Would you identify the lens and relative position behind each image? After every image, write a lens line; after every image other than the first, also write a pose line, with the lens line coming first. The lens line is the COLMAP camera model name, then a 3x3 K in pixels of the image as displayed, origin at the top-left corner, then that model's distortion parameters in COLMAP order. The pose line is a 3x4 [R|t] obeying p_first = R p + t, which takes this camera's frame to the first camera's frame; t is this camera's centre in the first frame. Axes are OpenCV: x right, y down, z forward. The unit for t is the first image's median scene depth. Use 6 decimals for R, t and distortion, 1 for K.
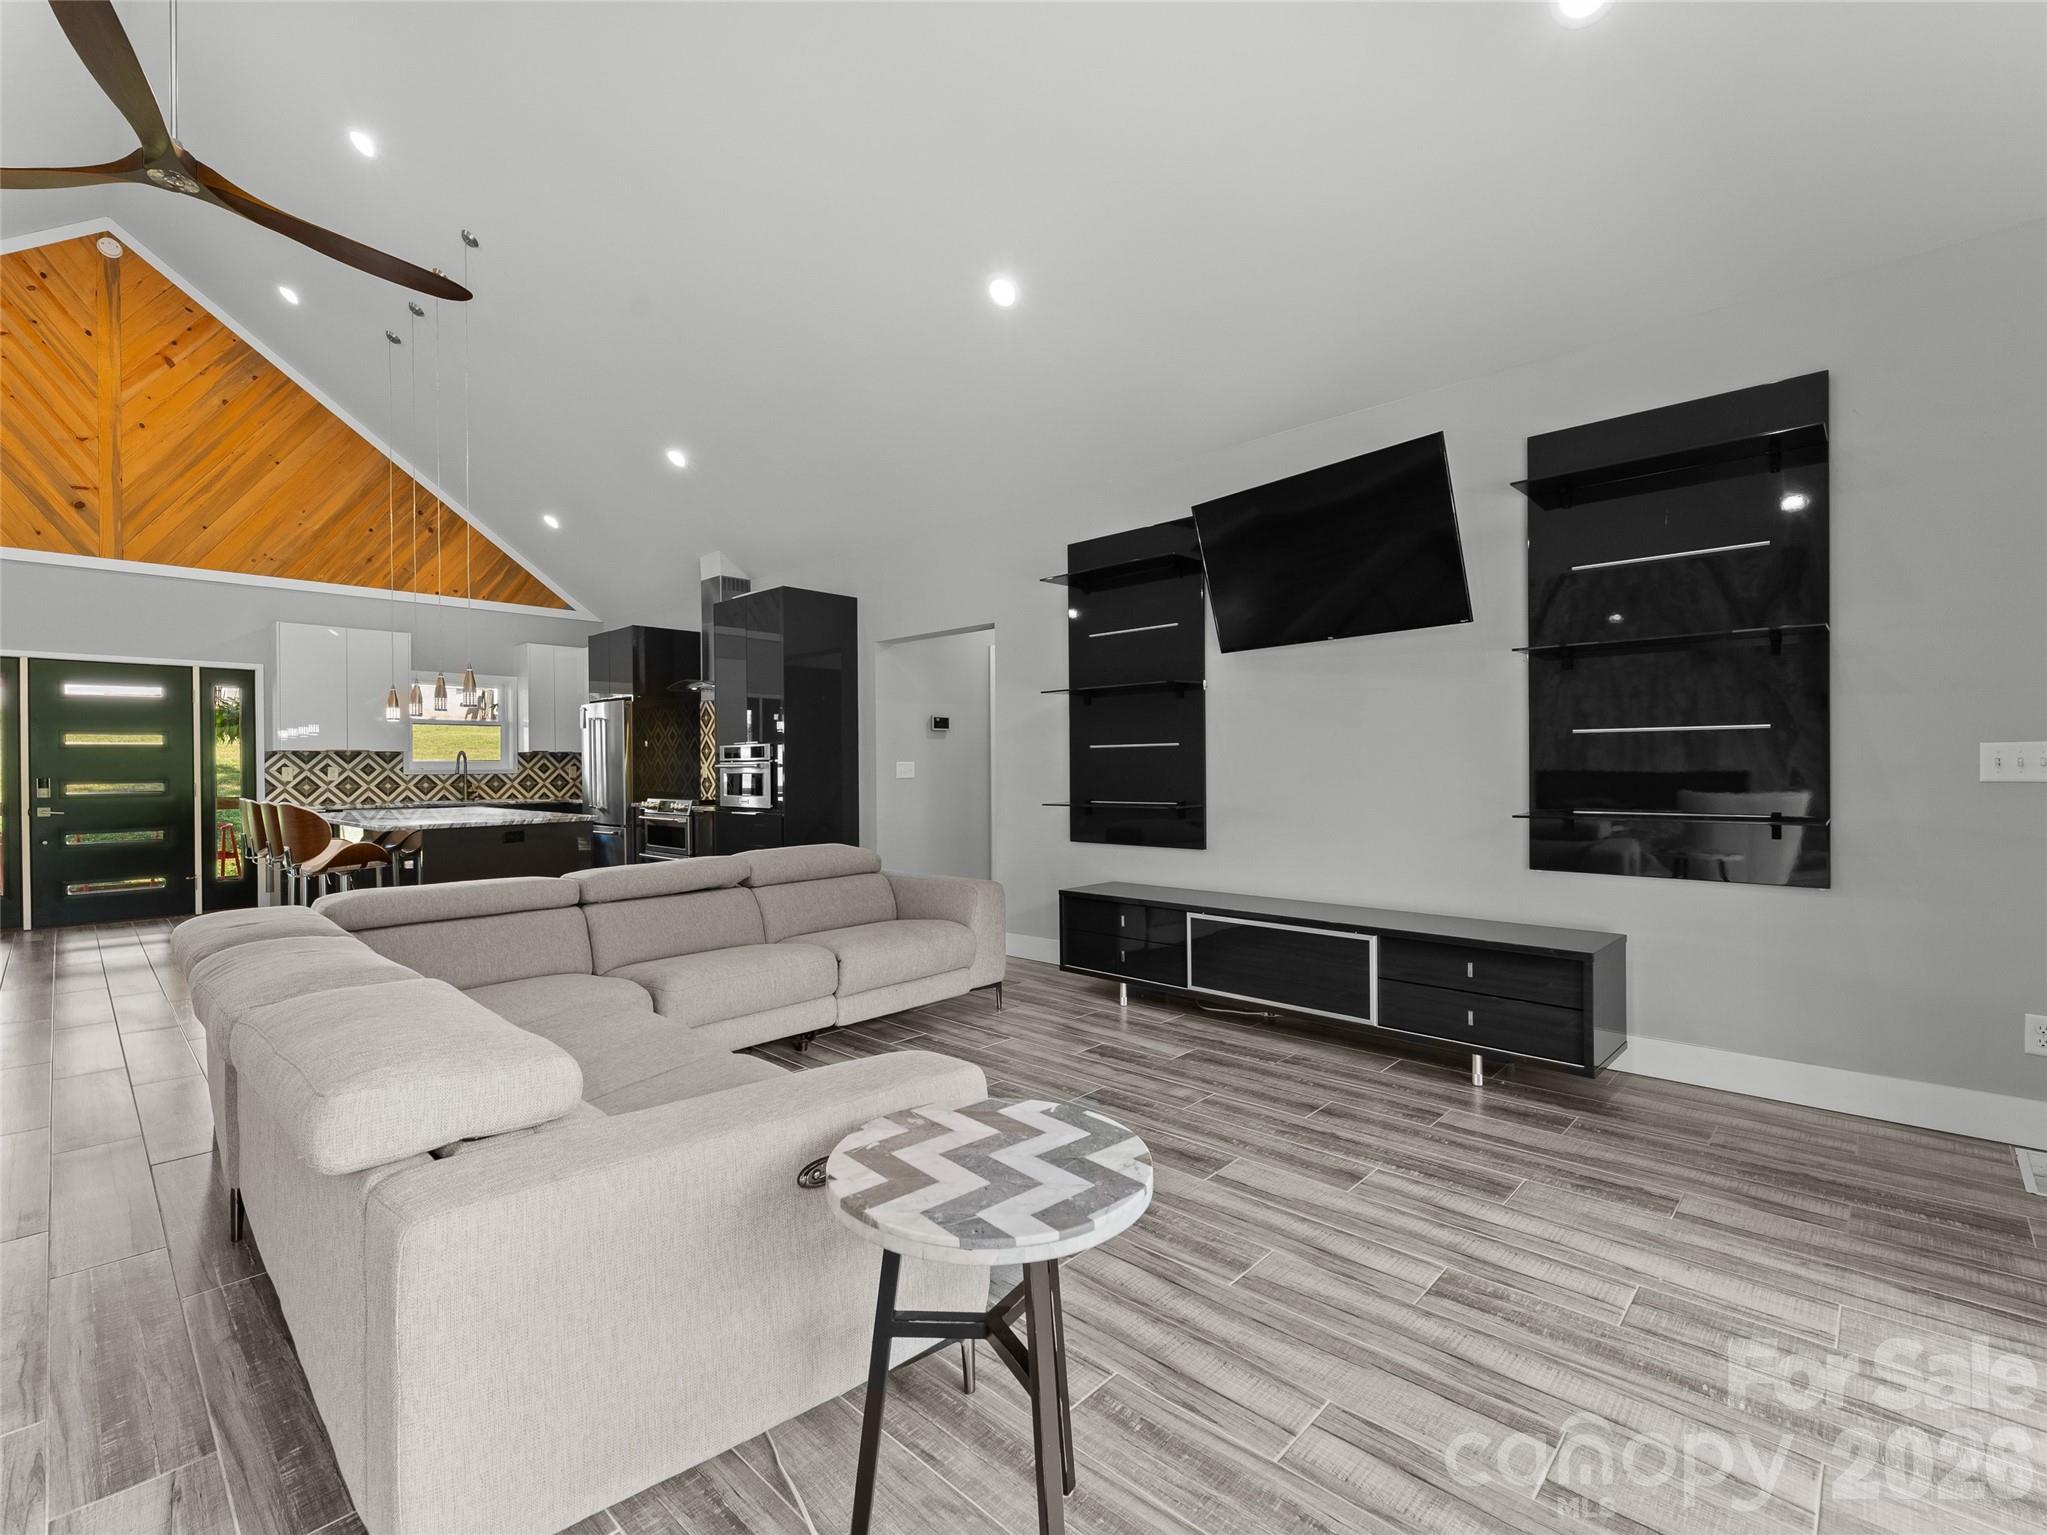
lens RADIAL K [[927.8, 0, 1031.5], [0, 927.8, 770.1], [0, 0, 1]] dist [-0.002030, -0.000207]
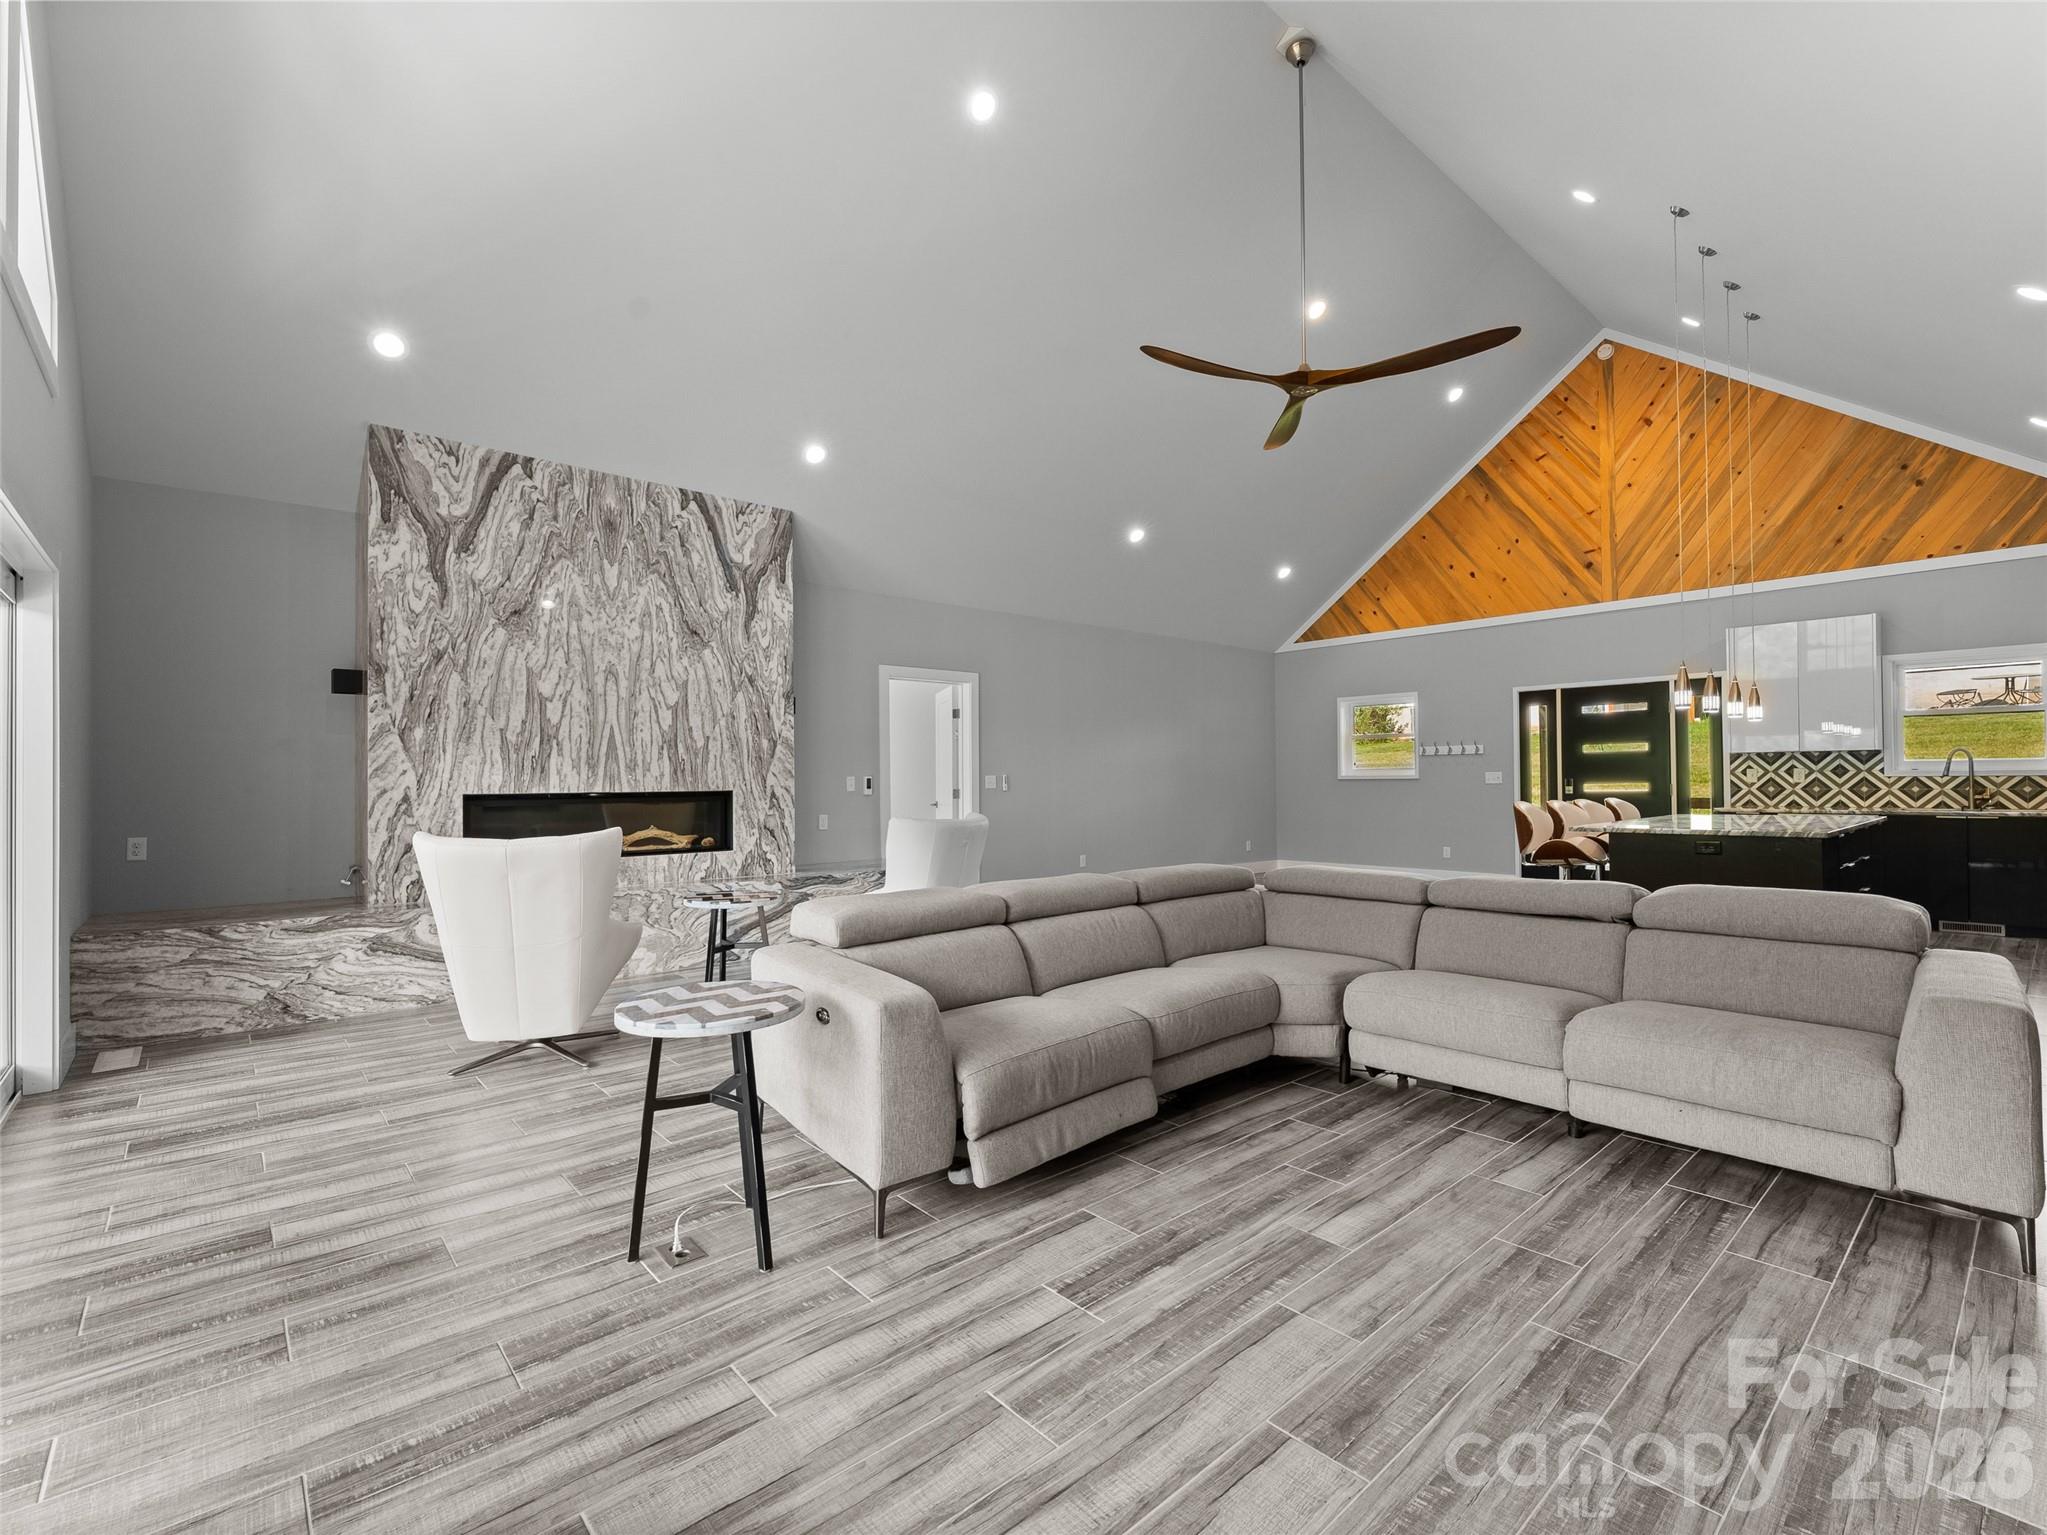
lens RADIAL K [[927.8, 0, 1014.8], [0, 927.8, 770.1], [0, 0, 1]] dist [-0.002030, -0.000207]
pose [[-0.111158, -0.002462, -0.993800, 0.295577], [0.006699, 0.999972, -0.003227, -0.004038], [0.993780, -0.007016, -0.111138, 0.313411]]
